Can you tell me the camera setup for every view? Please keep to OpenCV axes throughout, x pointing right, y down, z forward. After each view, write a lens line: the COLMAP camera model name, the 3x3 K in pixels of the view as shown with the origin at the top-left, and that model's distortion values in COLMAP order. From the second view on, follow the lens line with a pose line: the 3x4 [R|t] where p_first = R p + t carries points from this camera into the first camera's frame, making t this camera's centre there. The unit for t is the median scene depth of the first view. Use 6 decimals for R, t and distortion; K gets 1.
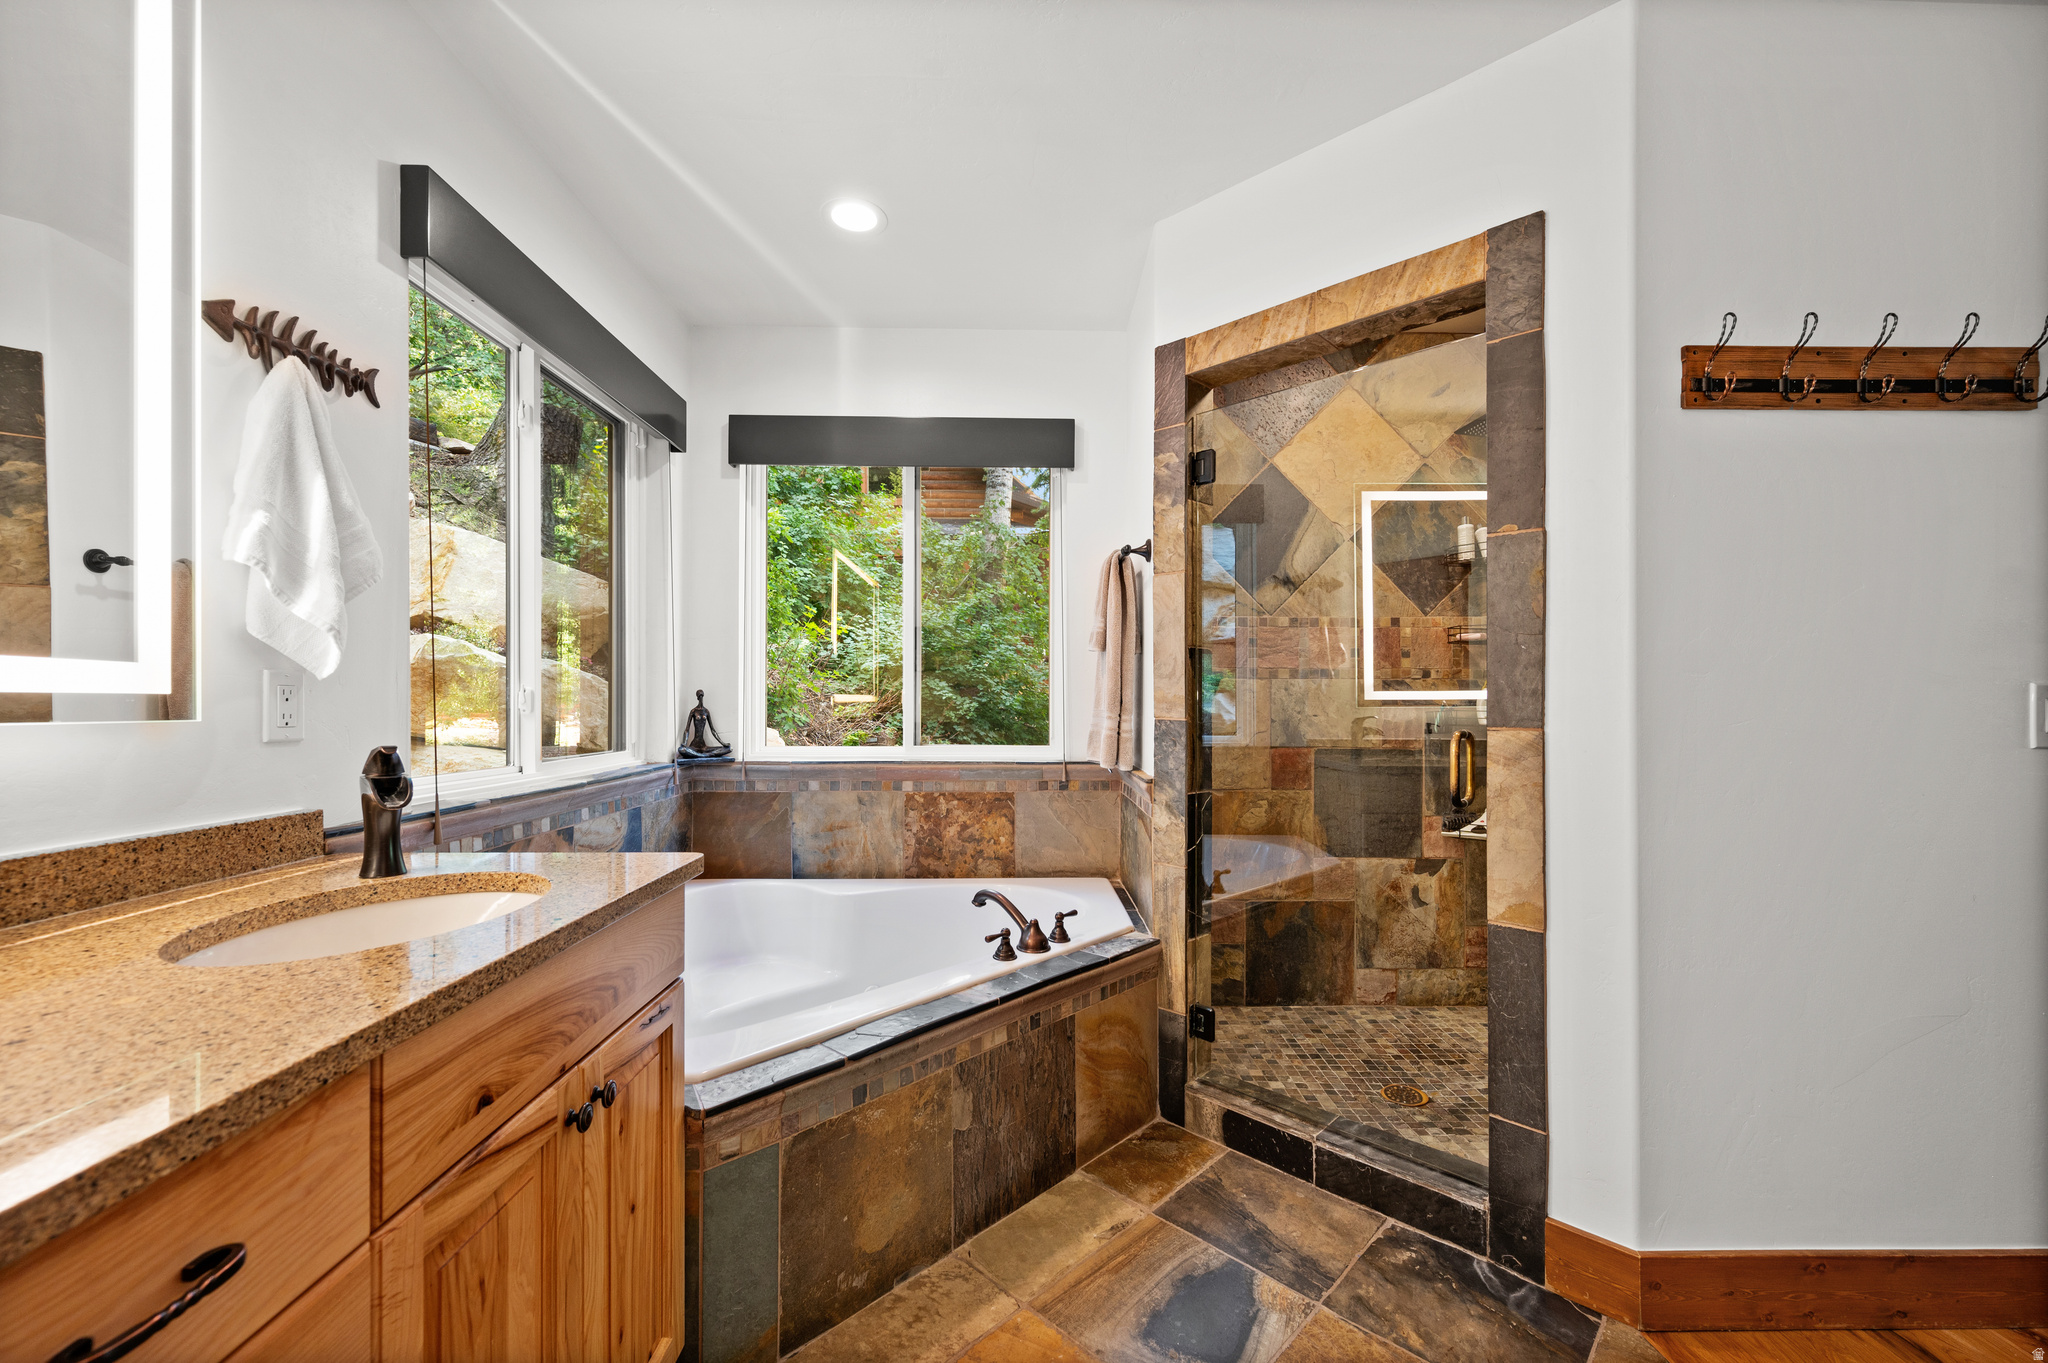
lens RADIAL K [[802.1, 0, 1029.7], [0, 802.1, 690.6], [0, 0, 1]] dist [-0.002110, -0.000108]
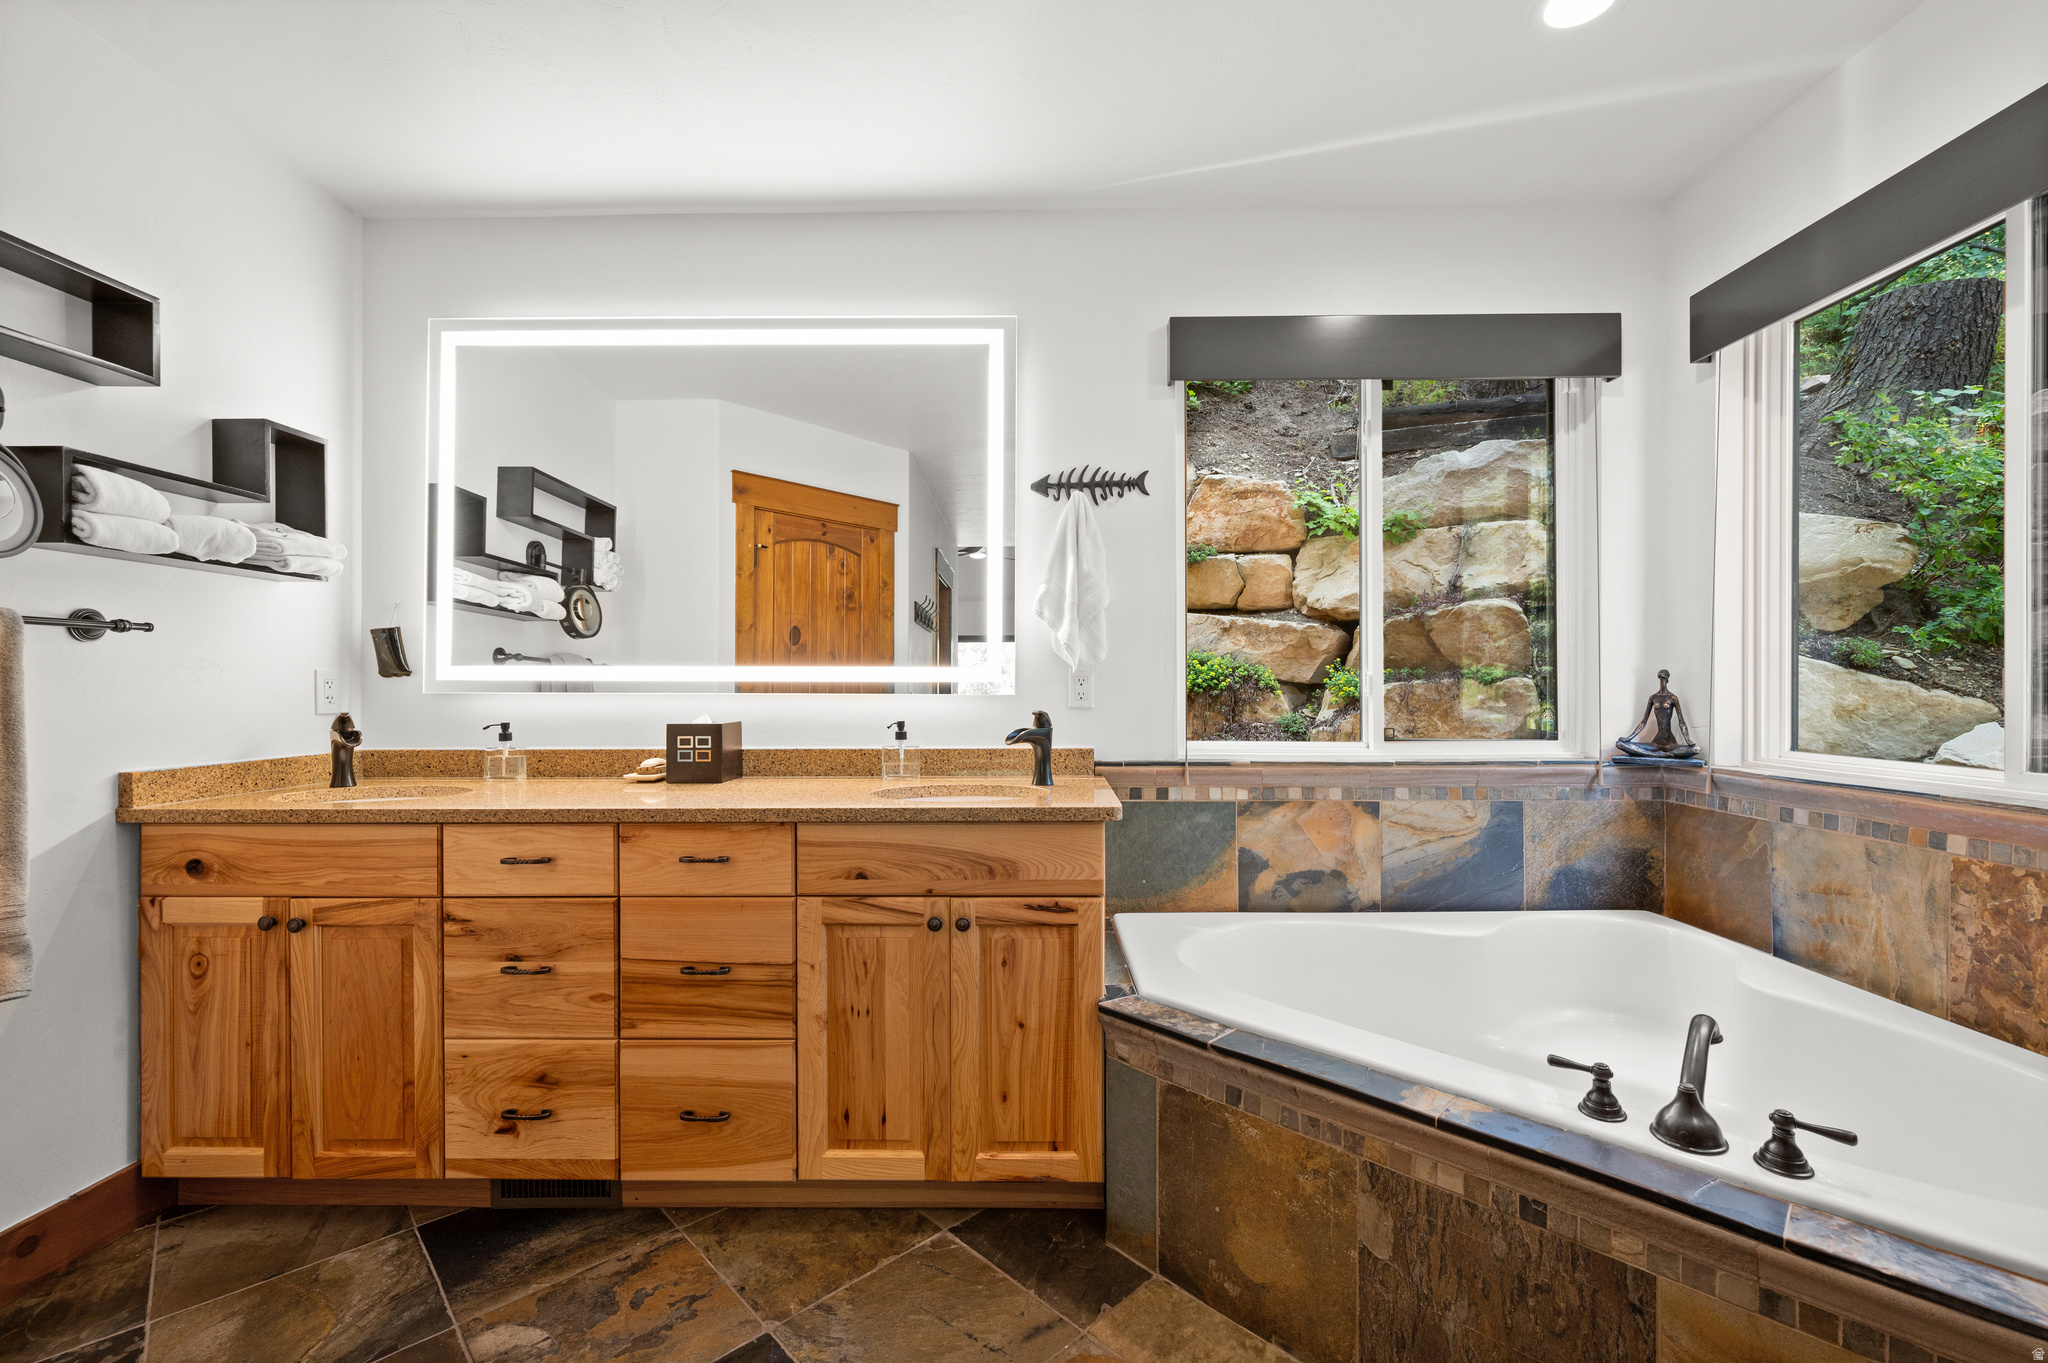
lens RADIAL K [[841.1, 0, 1024.0], [0, 841.1, 681.5], [0, 0, 1]] dist [0.002212, 0.000264]
pose [[-0.018578, -0.006961, -0.999803, 0.426193], [0.014857, 0.999863, -0.007238, 0.007211], [0.999717, -0.014989, -0.018472, 0.413357]]
